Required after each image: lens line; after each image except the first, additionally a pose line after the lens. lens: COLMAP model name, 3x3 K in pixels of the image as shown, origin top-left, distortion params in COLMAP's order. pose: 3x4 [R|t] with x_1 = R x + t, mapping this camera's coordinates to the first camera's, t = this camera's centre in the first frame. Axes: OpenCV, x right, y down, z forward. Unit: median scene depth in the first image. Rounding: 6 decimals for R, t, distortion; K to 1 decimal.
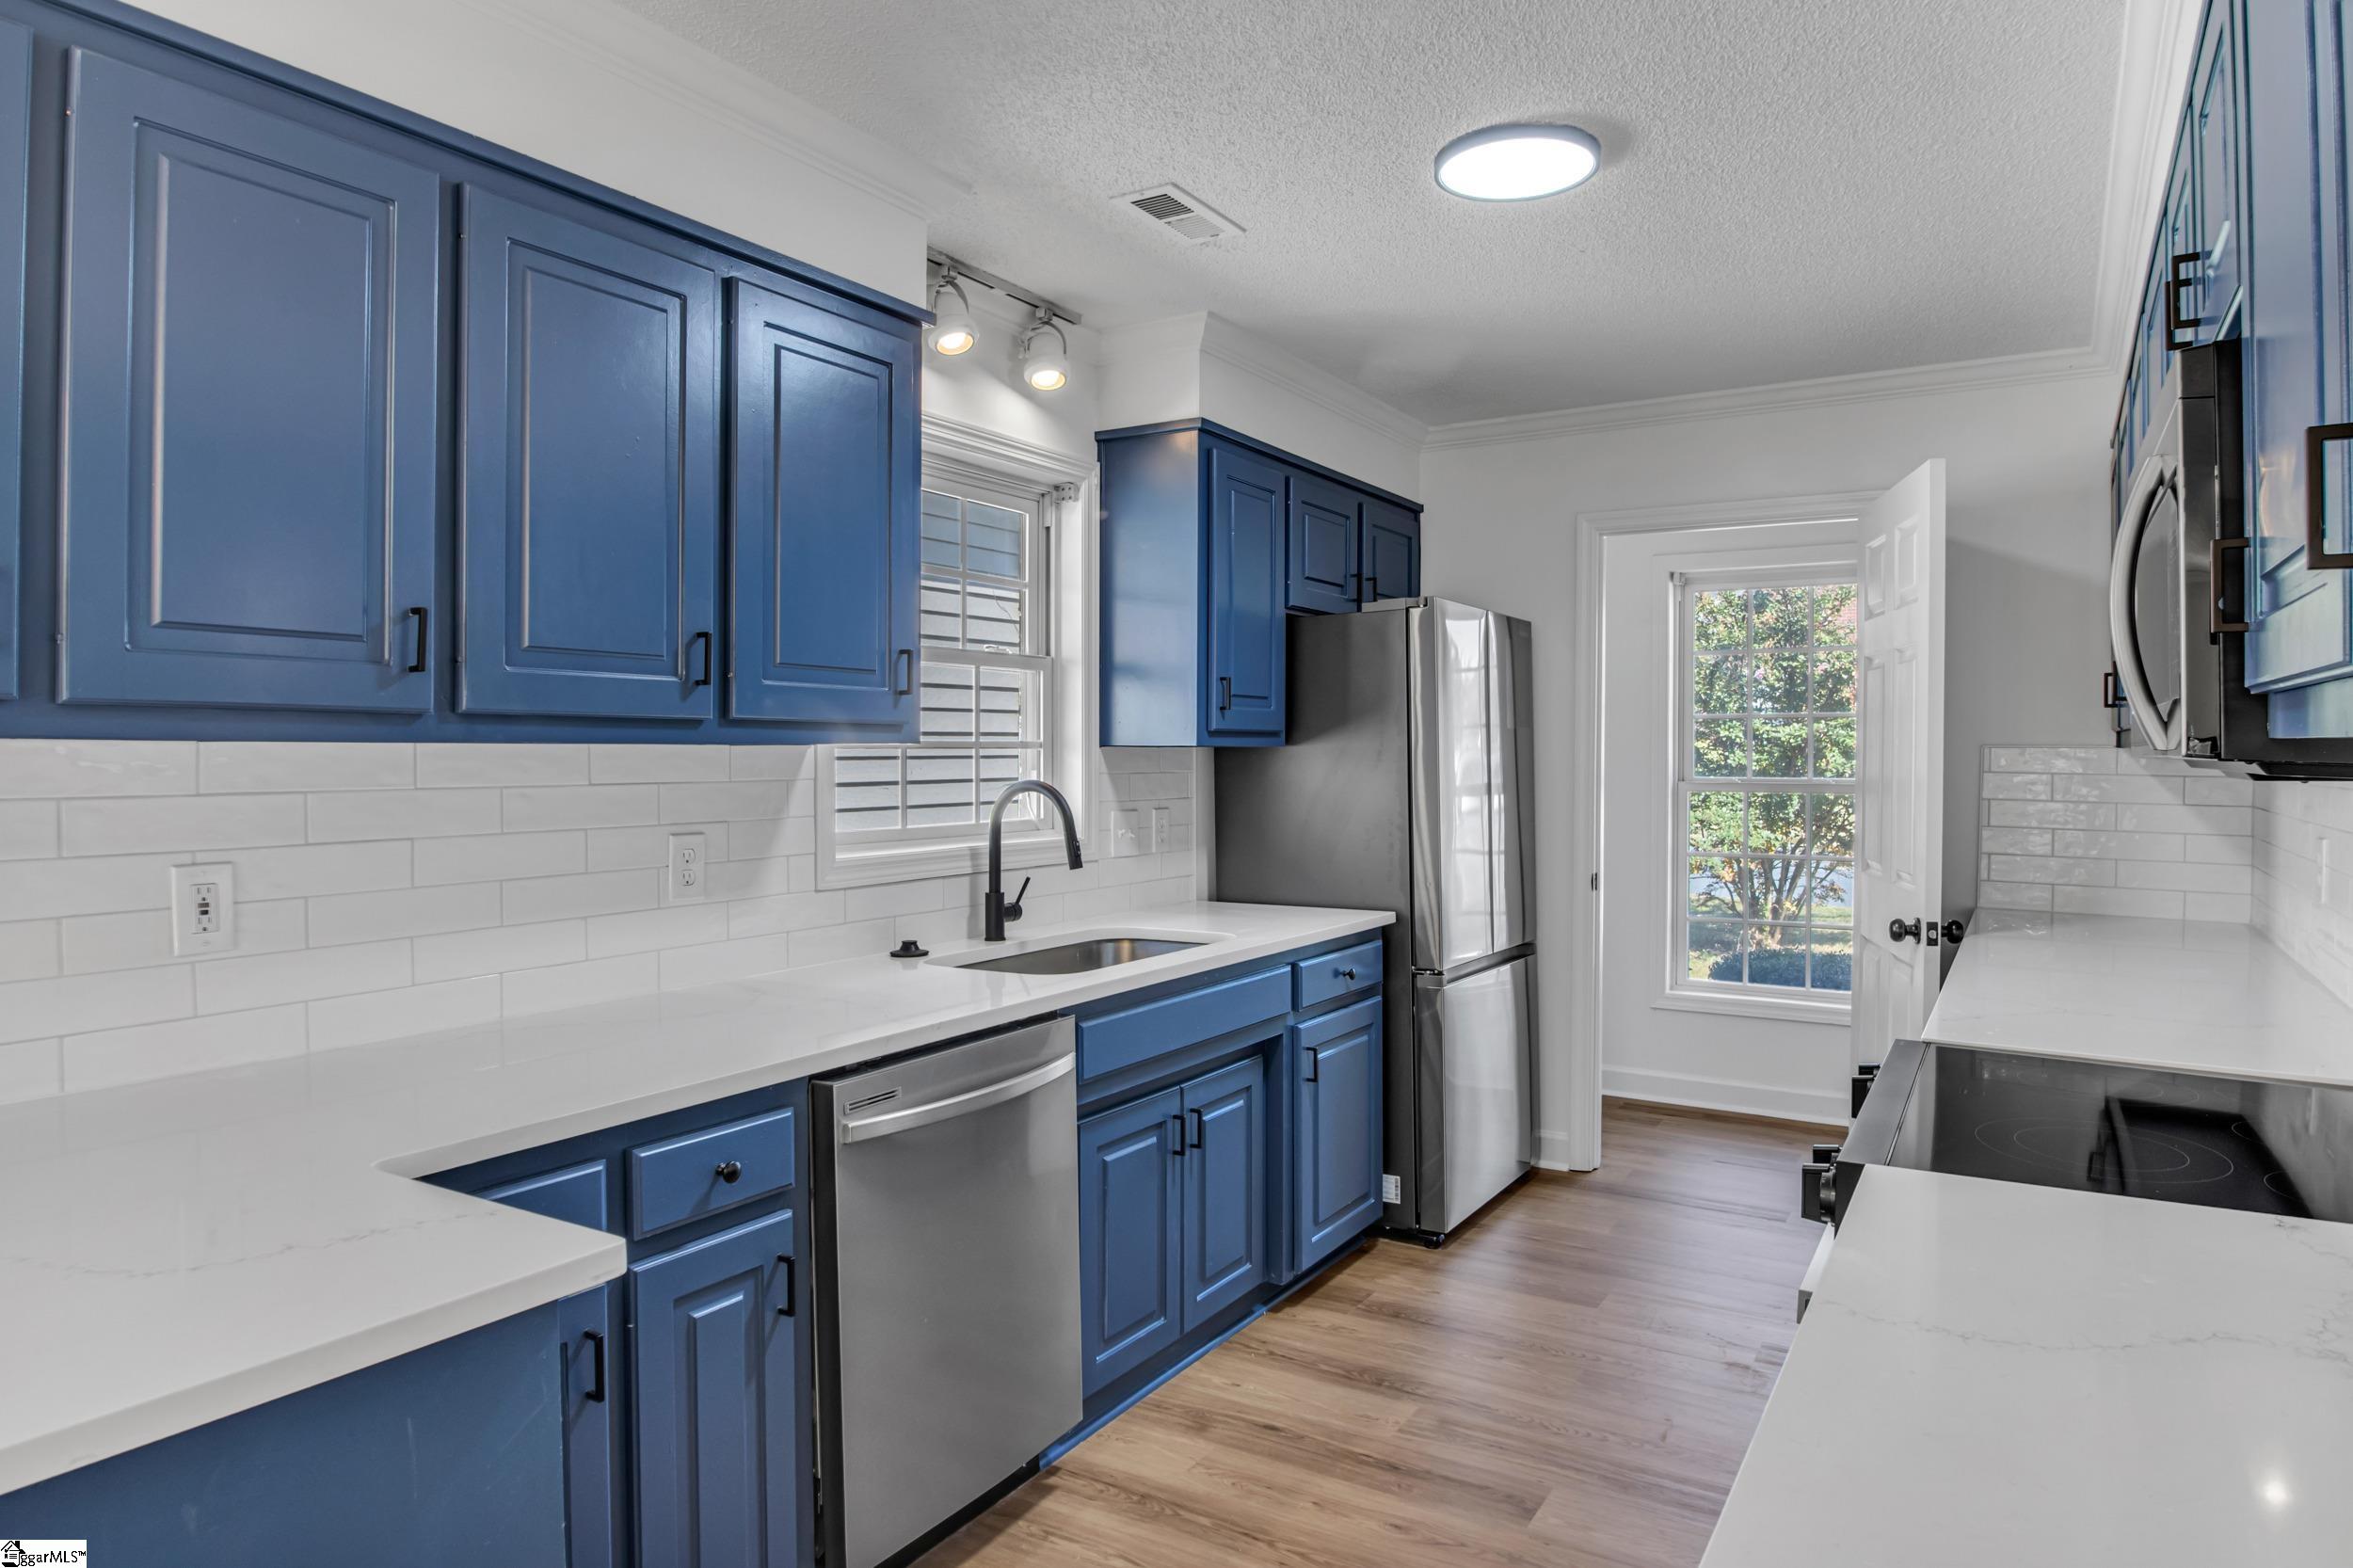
lens RADIAL K [[1360.7, 0, 1226.1], [0, 1360.7, 756.3], [0, 0, 1]] dist [-0.003246, -0.001572]
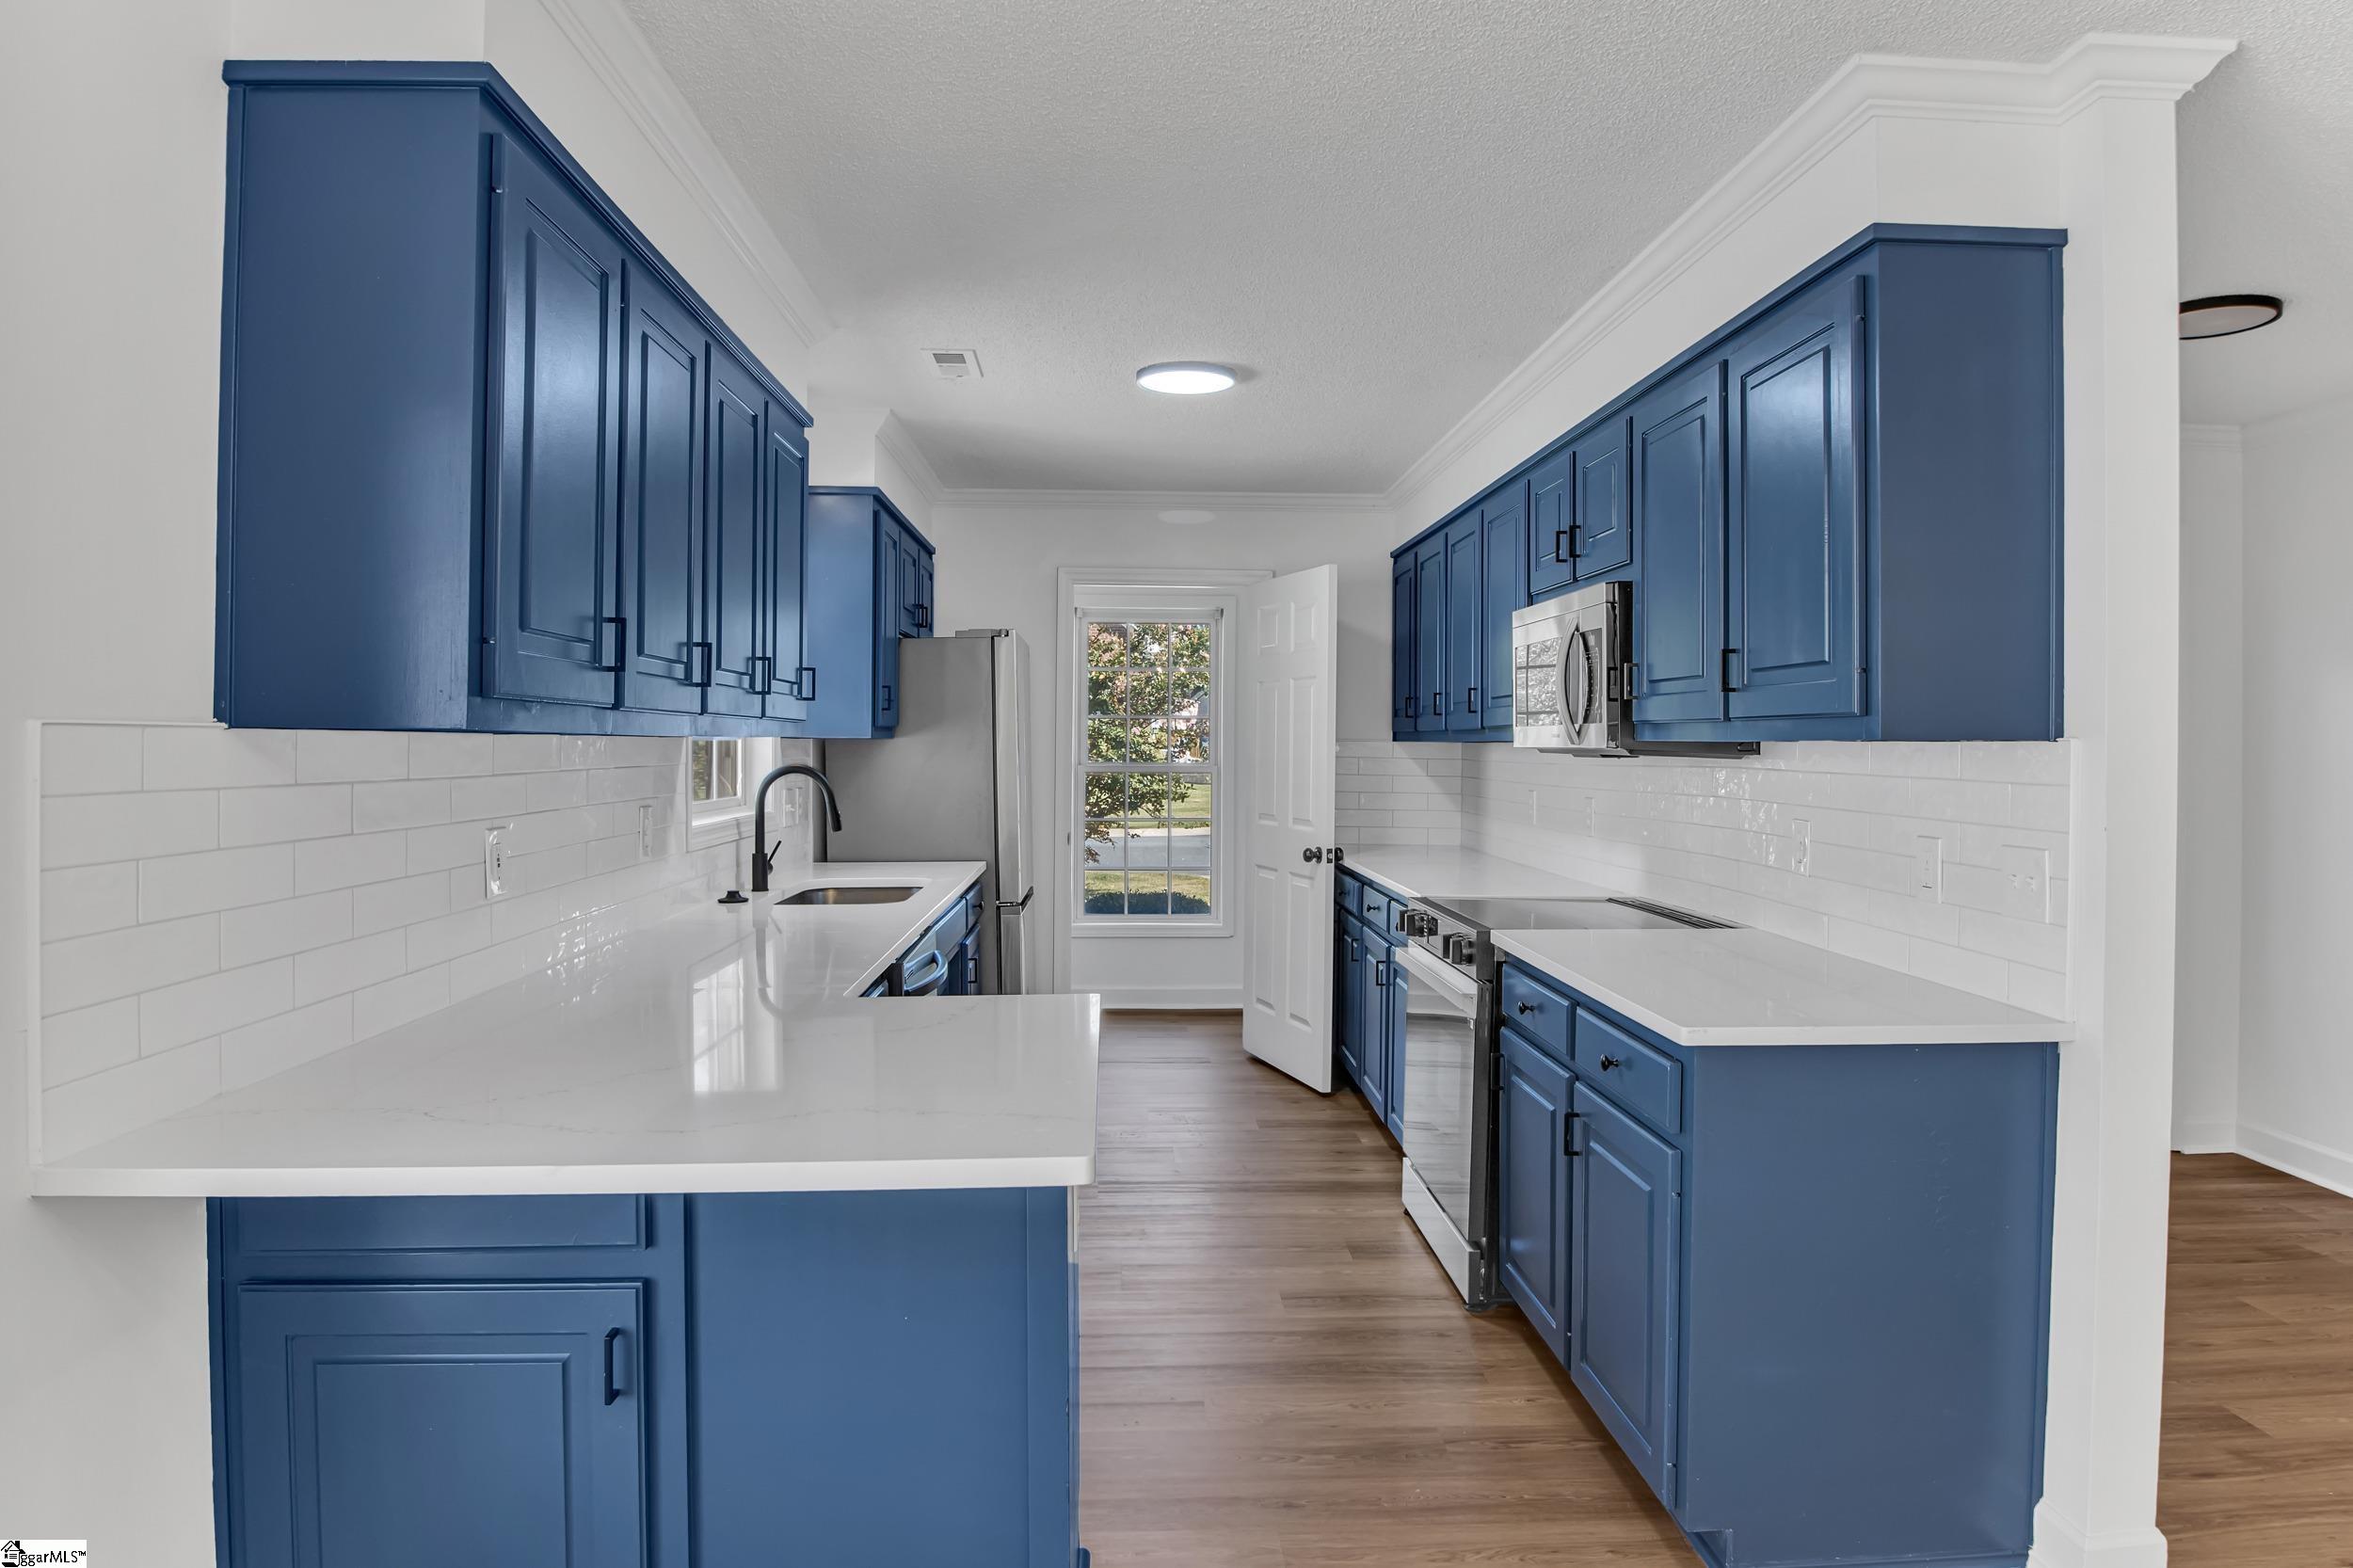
lens RADIAL K [[1380.1, 0, 1176.5], [0, 1380.1, 784.0], [0, 0, 1]] dist [-0.031313, -0.001306]
pose [[0.844871, -0.015461, 0.534747, -0.462525], [0.000489, 0.999604, 0.028128, -0.001166], [-0.534970, -0.023503, 0.844544, -0.261344]]
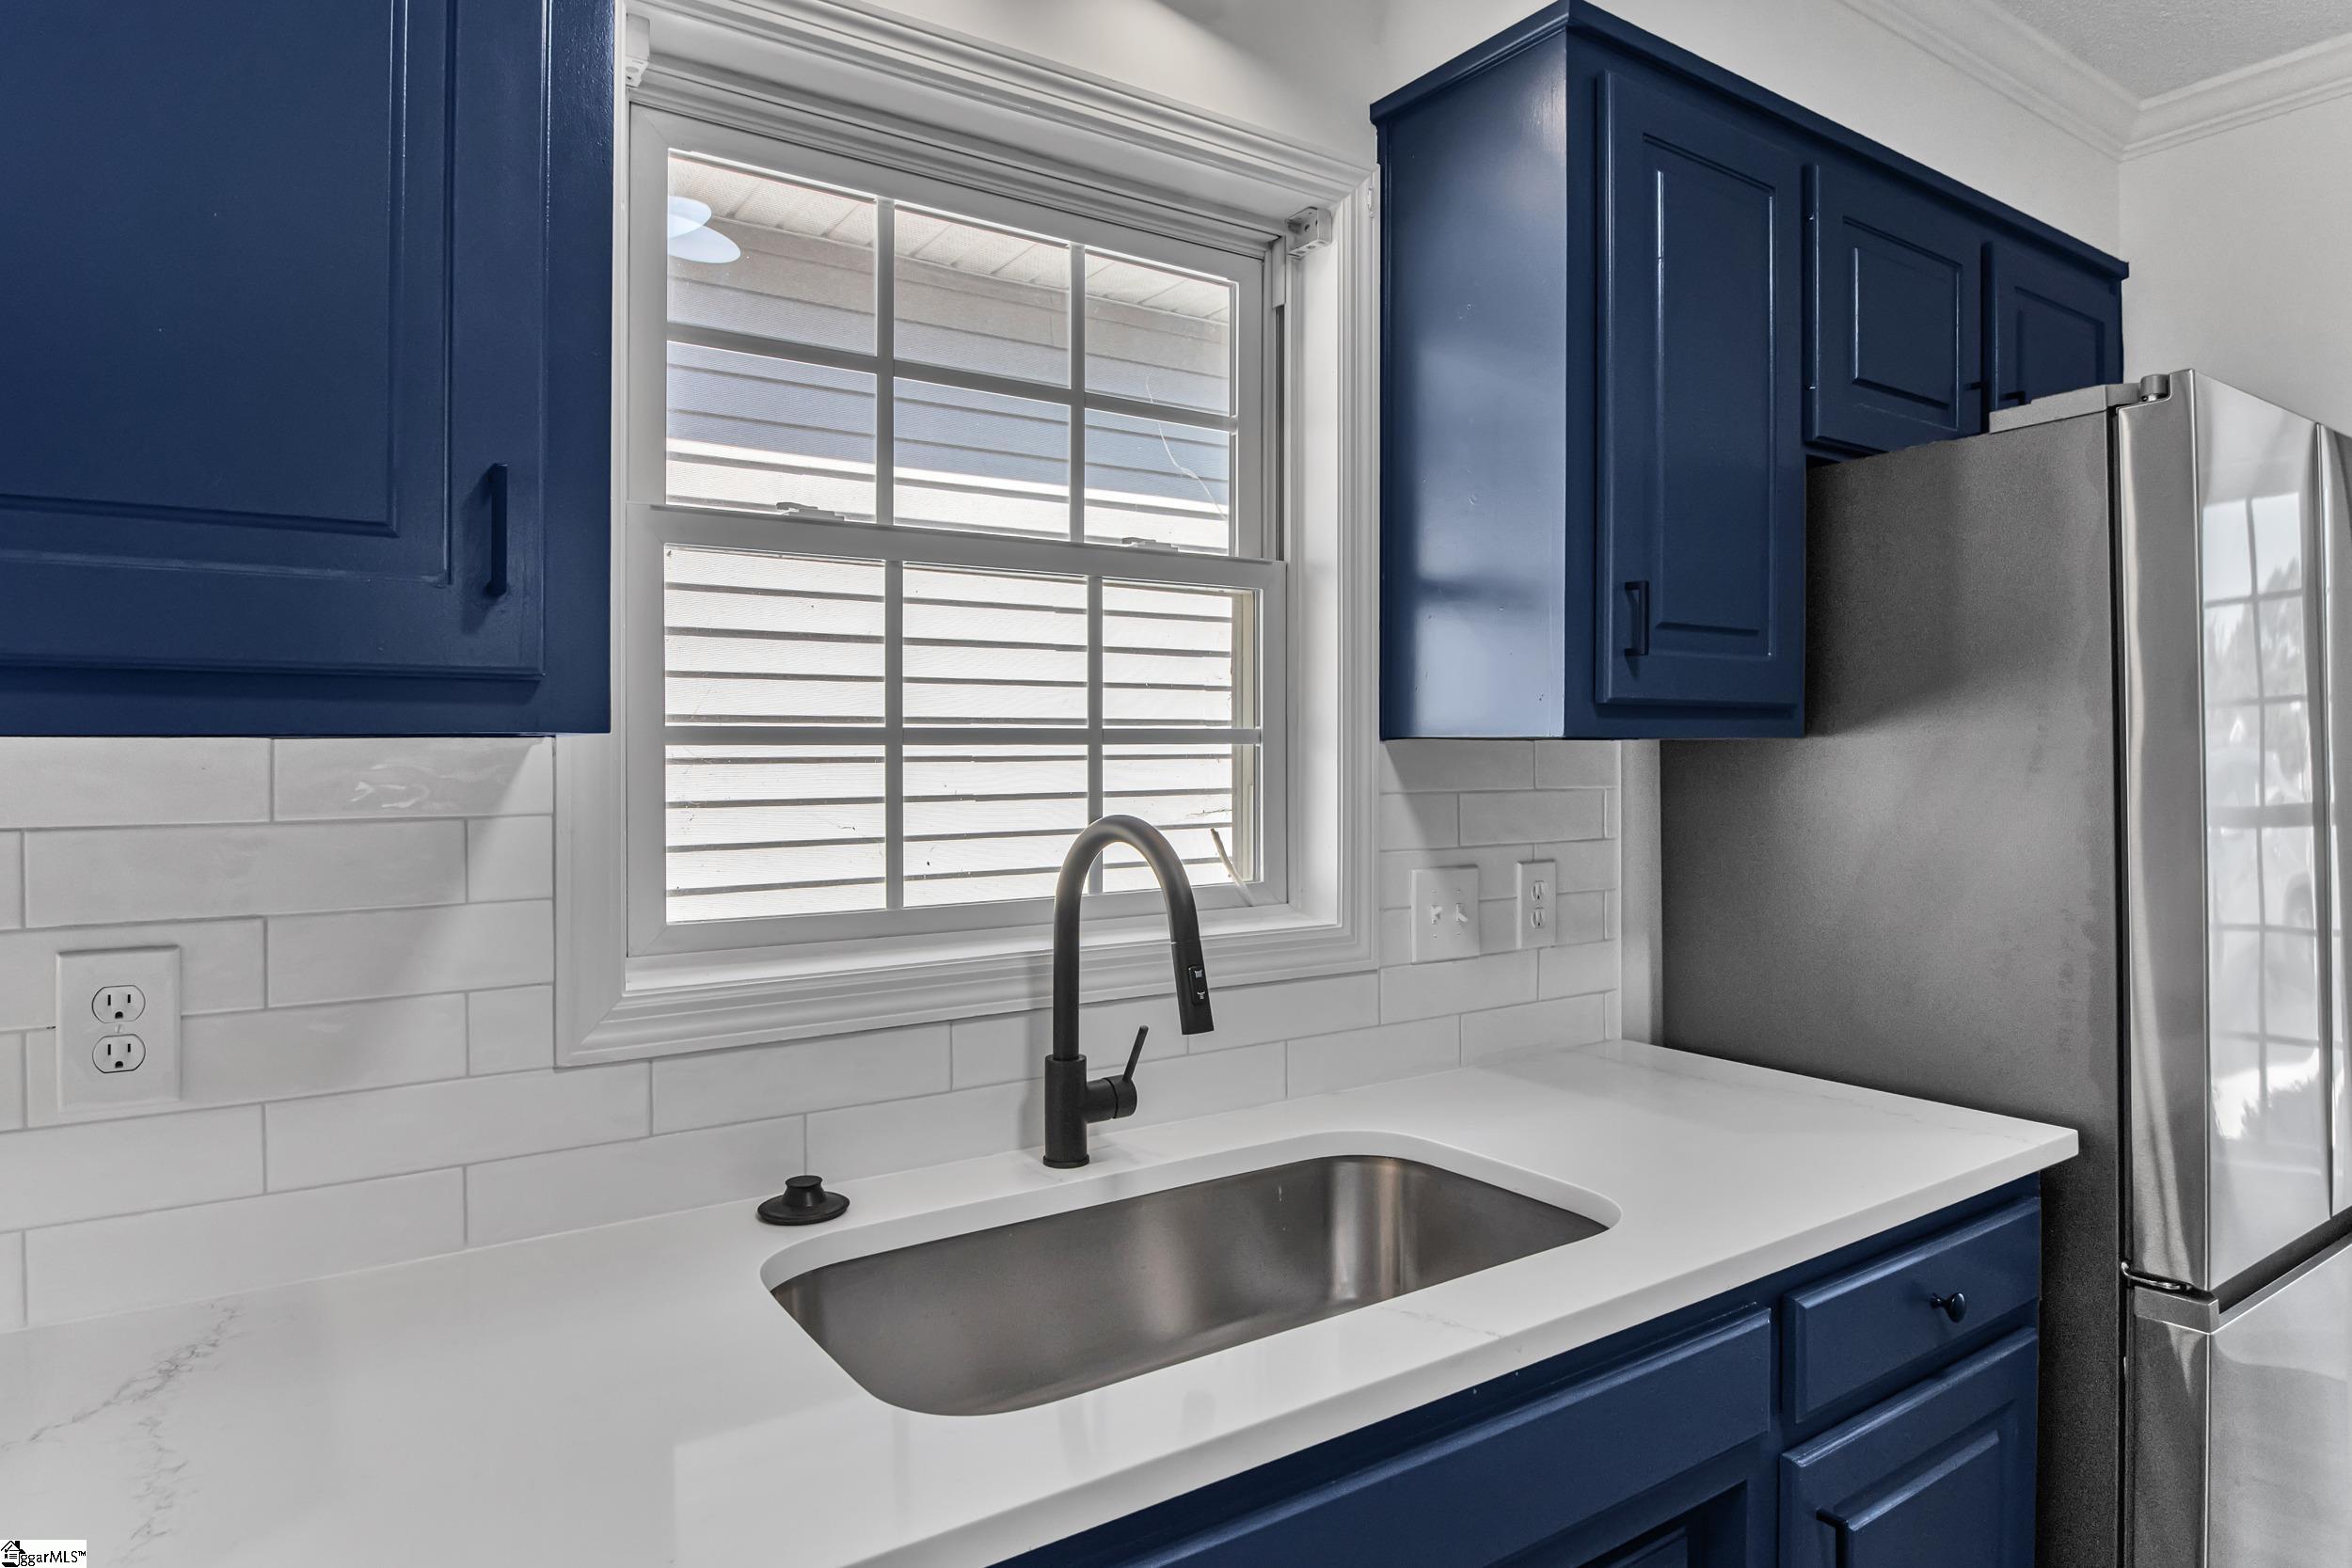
lens RADIAL K [[1360.0, 0, 1225.6], [0, 1360.0, 756.3], [0, 0, 1]] dist [-0.003246, -0.001572]
pose [[0.913648, 0.000653, -0.406505, 0.056681], [-0.000696, 1.000000, 0.000043, -0.000930], [0.406505, 0.000243, 0.913648, 0.529742]]
